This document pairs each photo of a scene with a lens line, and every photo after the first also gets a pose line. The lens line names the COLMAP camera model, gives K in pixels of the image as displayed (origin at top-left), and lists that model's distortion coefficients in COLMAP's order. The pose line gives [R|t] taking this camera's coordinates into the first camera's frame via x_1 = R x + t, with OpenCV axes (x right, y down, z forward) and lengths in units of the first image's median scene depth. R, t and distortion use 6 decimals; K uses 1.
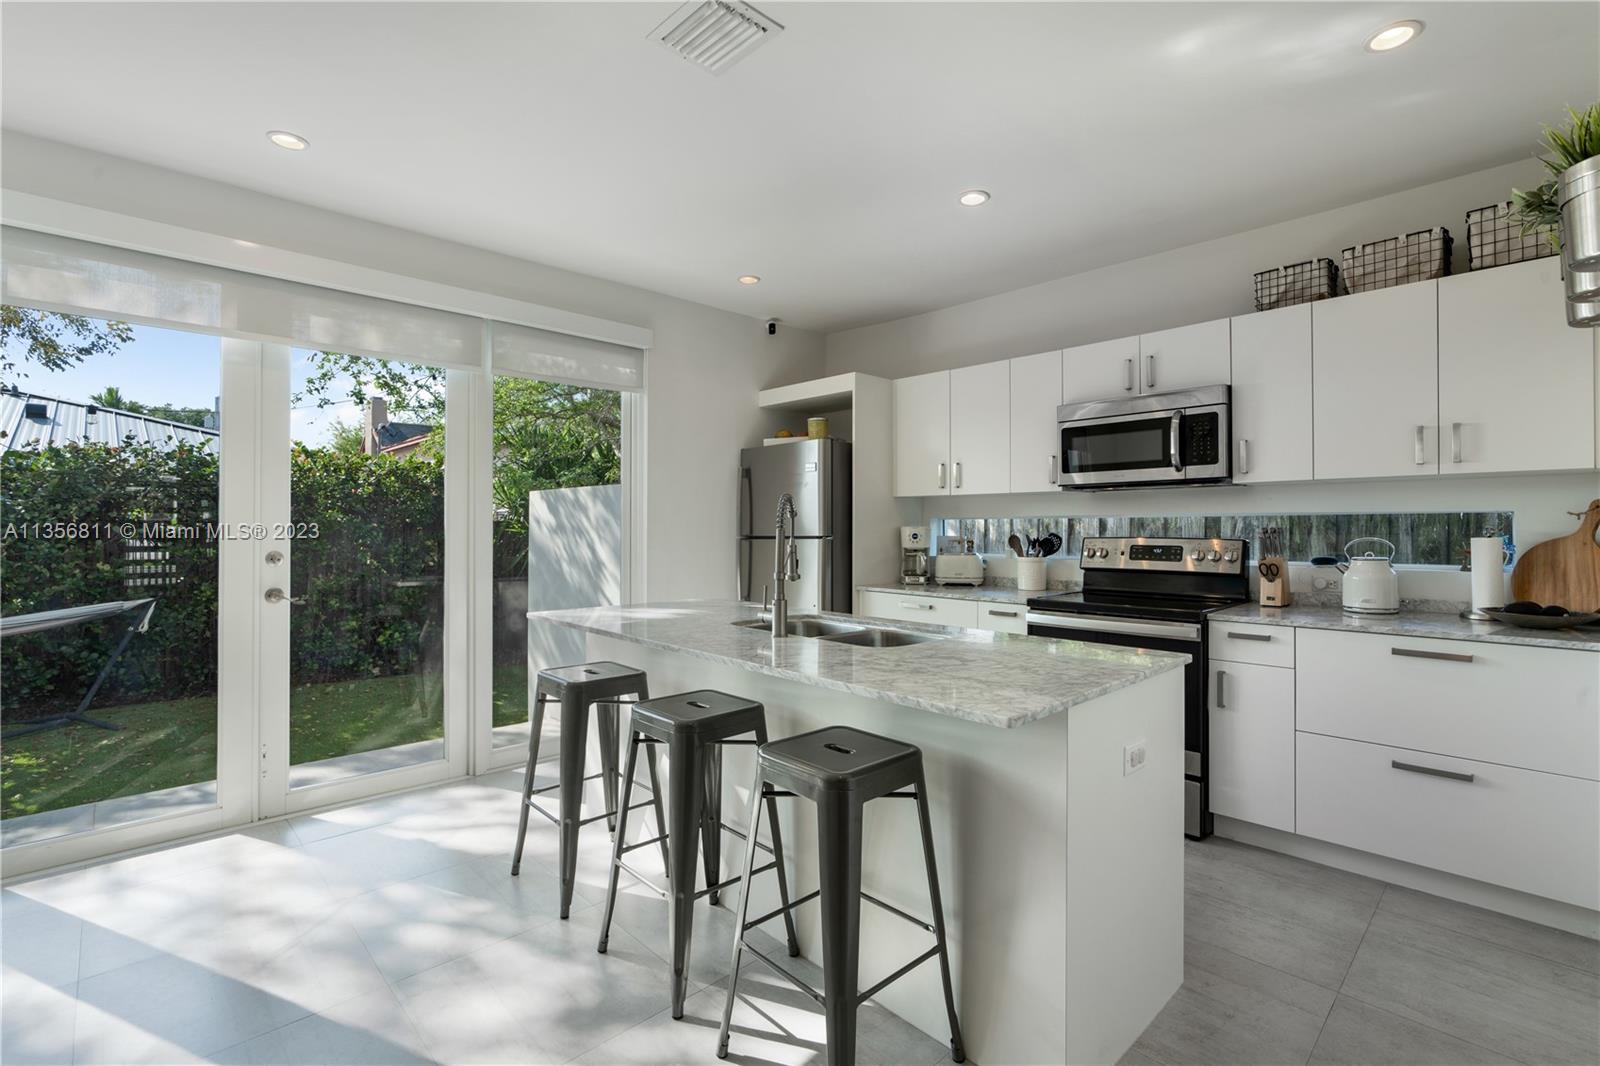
lens RADIAL K [[728.3, 0, 809.0], [0, 728.3, 525.9], [0, 0, 1]] dist [-0.014875, 0.008816]
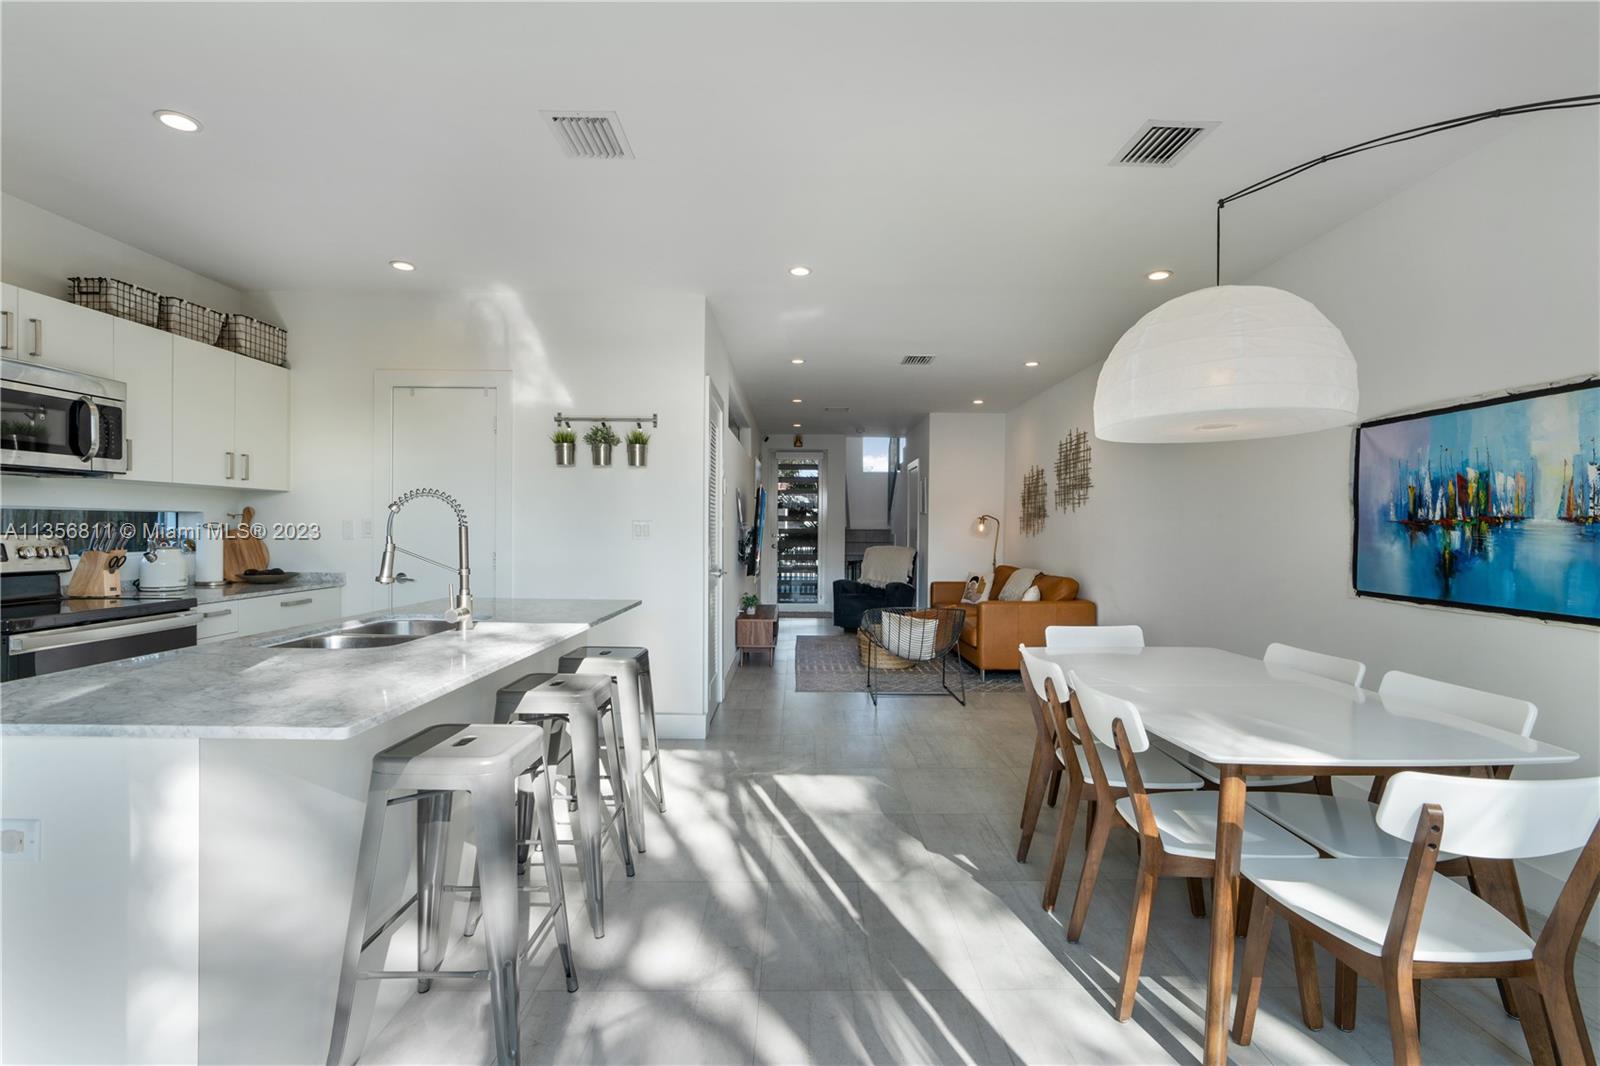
lens RADIAL K [[728.3, 0, 806.8], [0, 728.3, 536.1], [0, 0, 1]] dist [-0.014875, 0.008816]
pose [[-0.722950, -0.013208, 0.690774, -0.648287], [-0.010657, 0.999911, 0.007966, 0.002880], [-0.690818, -0.001603, -0.723027, 0.831302]]
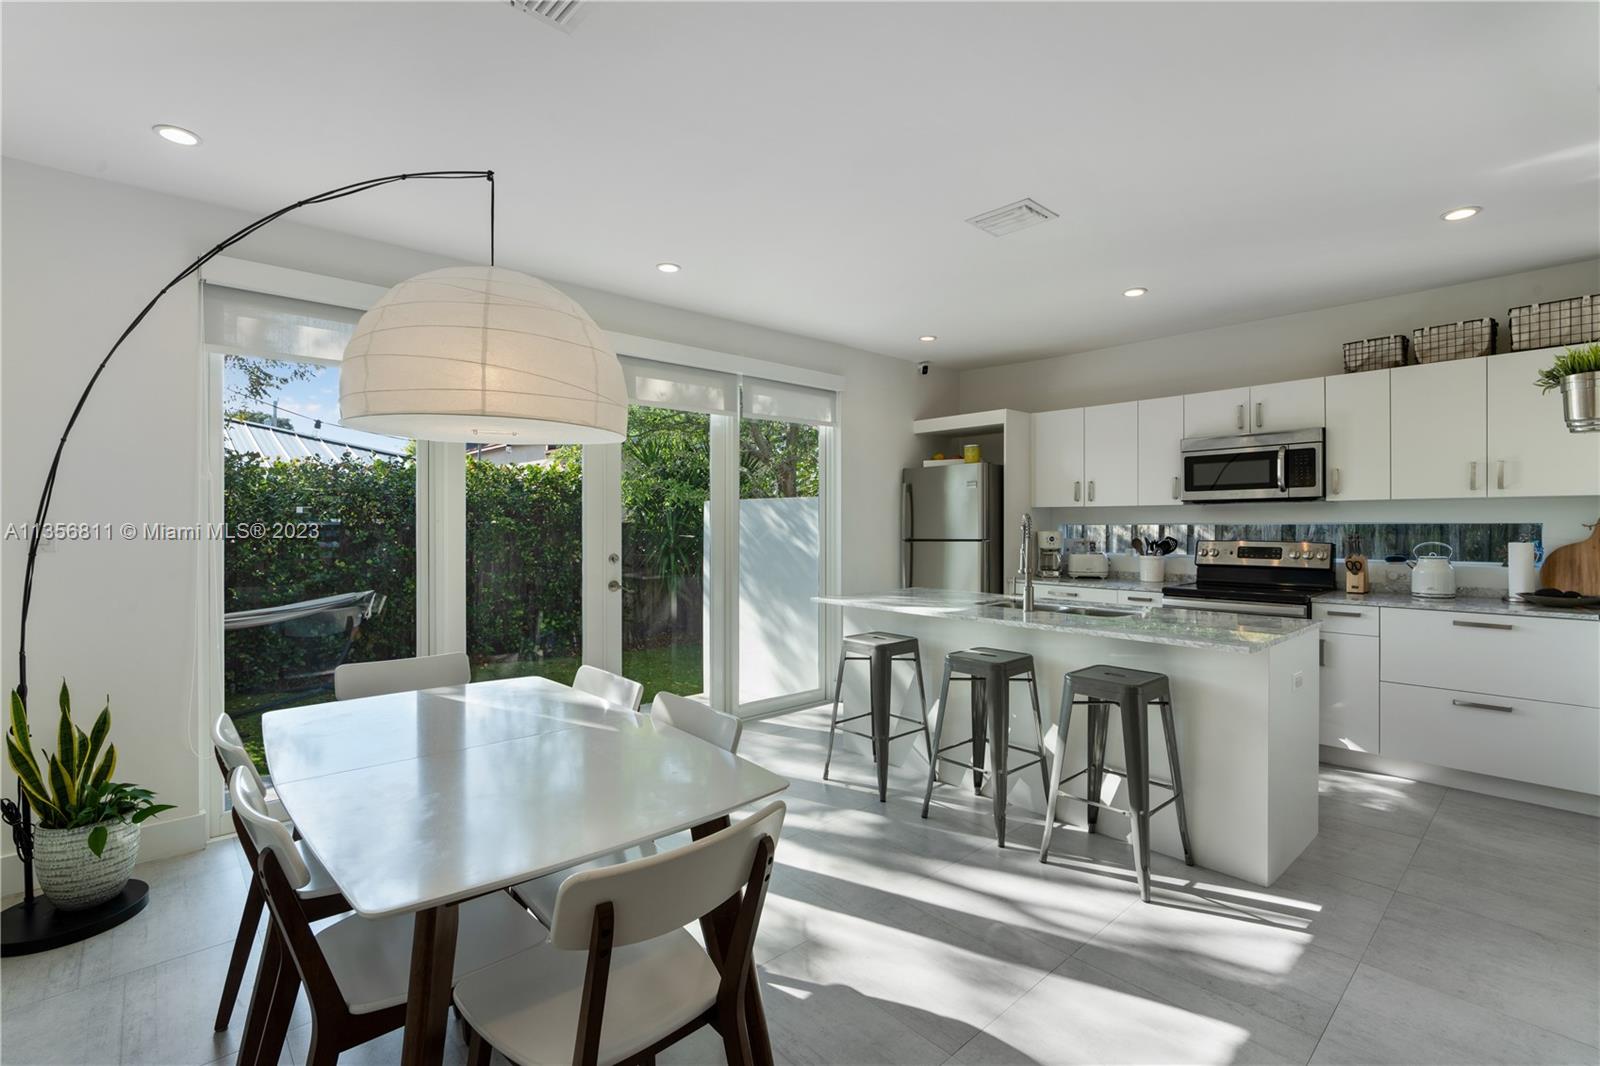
lens RADIAL K [[728.3, 0, 803.7], [0, 728.3, 528.0], [0, 0, 1]] dist [-0.014875, 0.008816]
pose [[0.999576, -0.002601, -0.028999, -0.266368], [0.002866, 0.999955, 0.009095, -0.018716], [0.028974, -0.009174, 0.999538, -0.284270]]
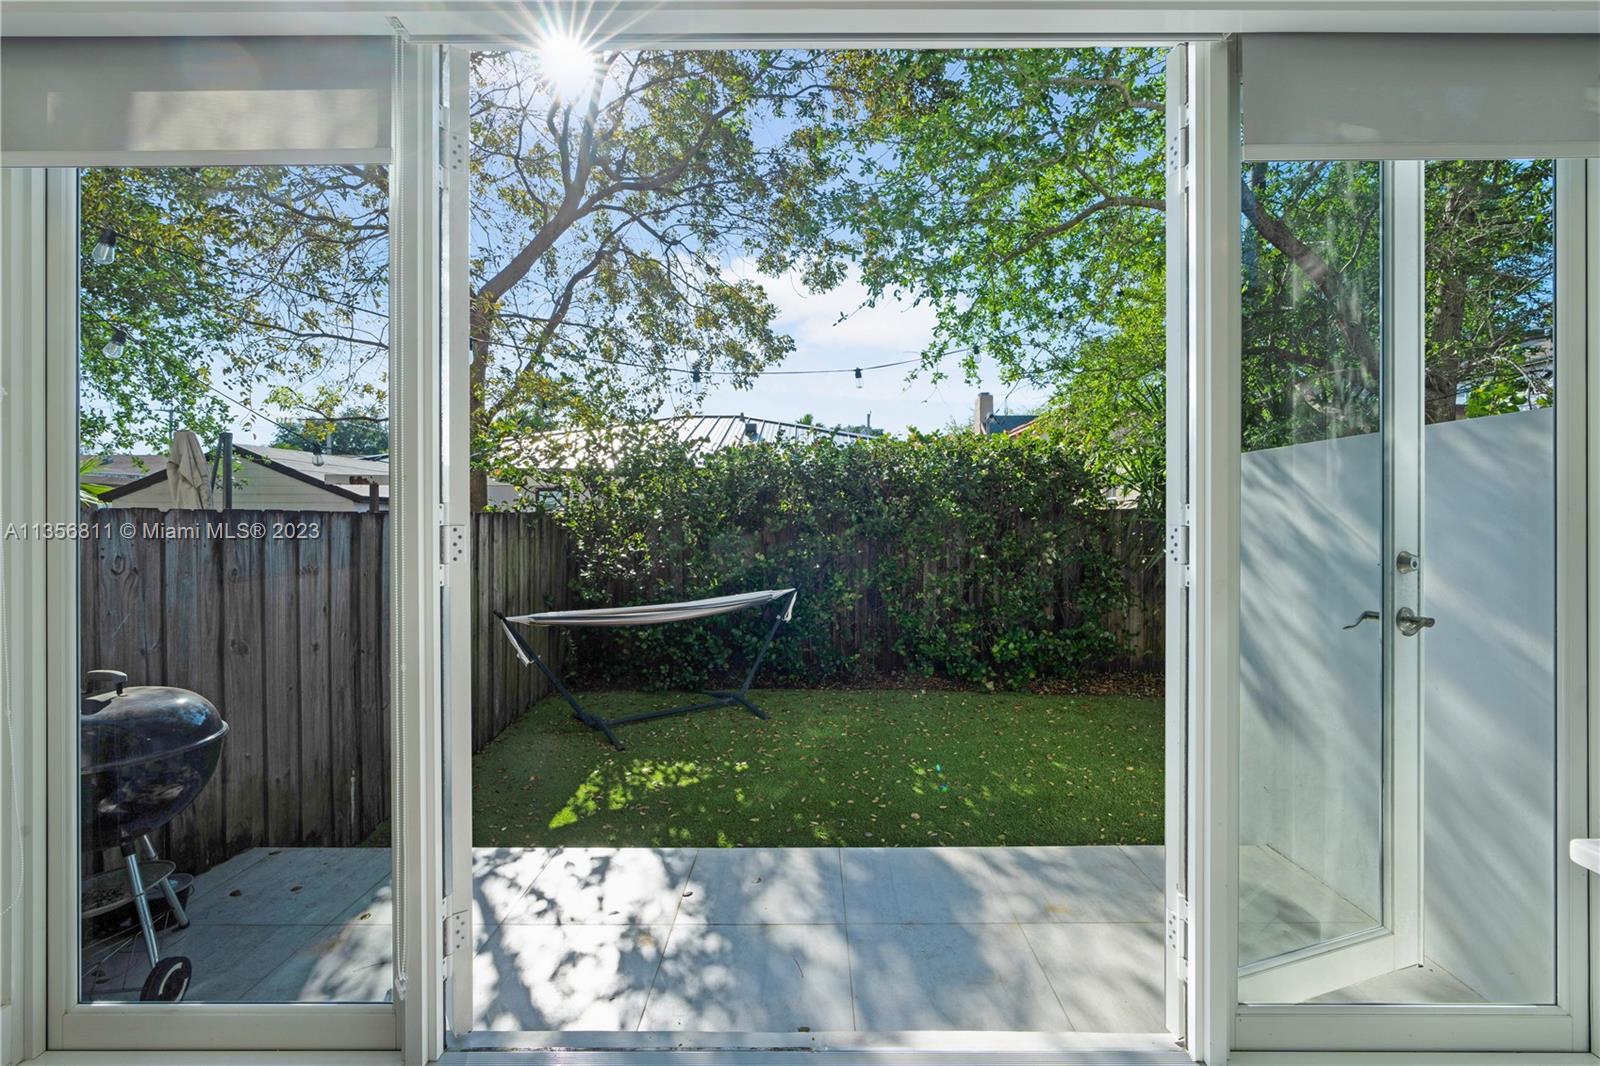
lens RADIAL K [[728.3, 0, 811.1], [0, 728.3, 524.9], [0, 0, 1]] dist [-0.014875, 0.008816]
pose [[0.719370, 0.002407, -0.694623, -0.300497], [0.004304, 0.999959, 0.007923, 0.005407], [0.694613, -0.008690, 0.719331, 0.467277]]
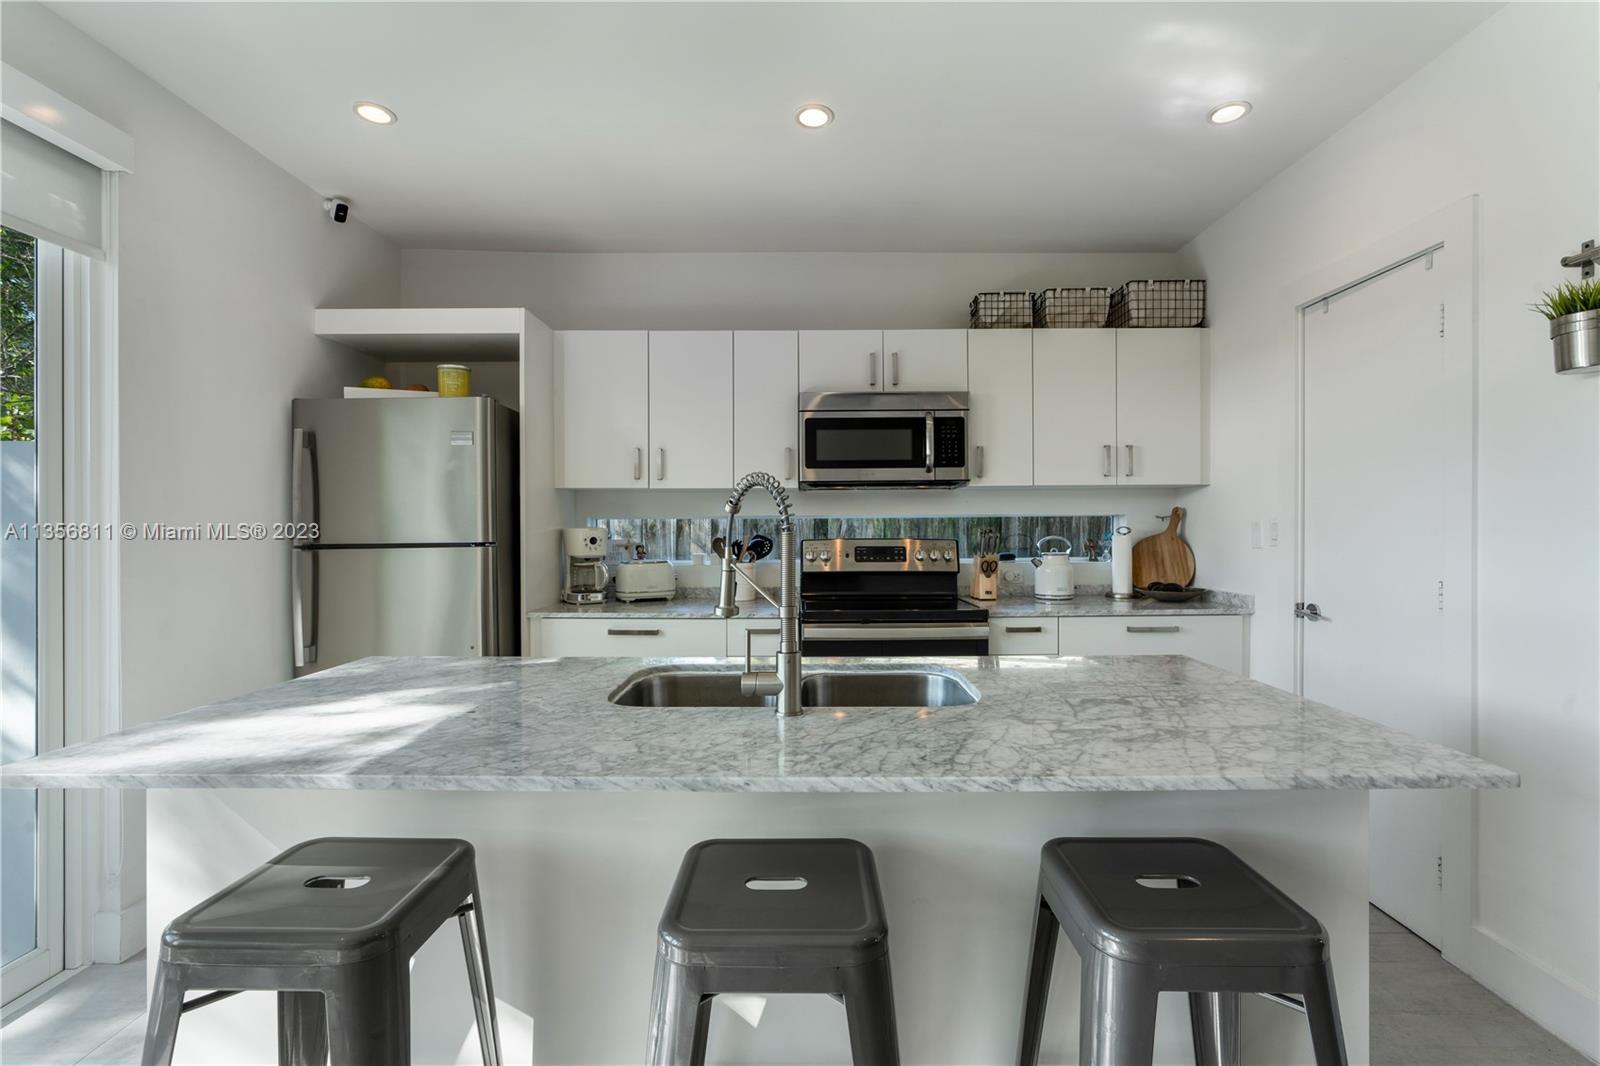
lens RADIAL K [[728.3, 0, 800.7], [0, 728.3, 532.2], [0, 0, 1]] dist [-0.014875, 0.008816]
pose [[0.692514, -0.006655, 0.721373, -0.276324], [0.002915, 0.999975, 0.006426, 0.000800], [-0.721398, -0.002347, 0.692517, 0.345341]]
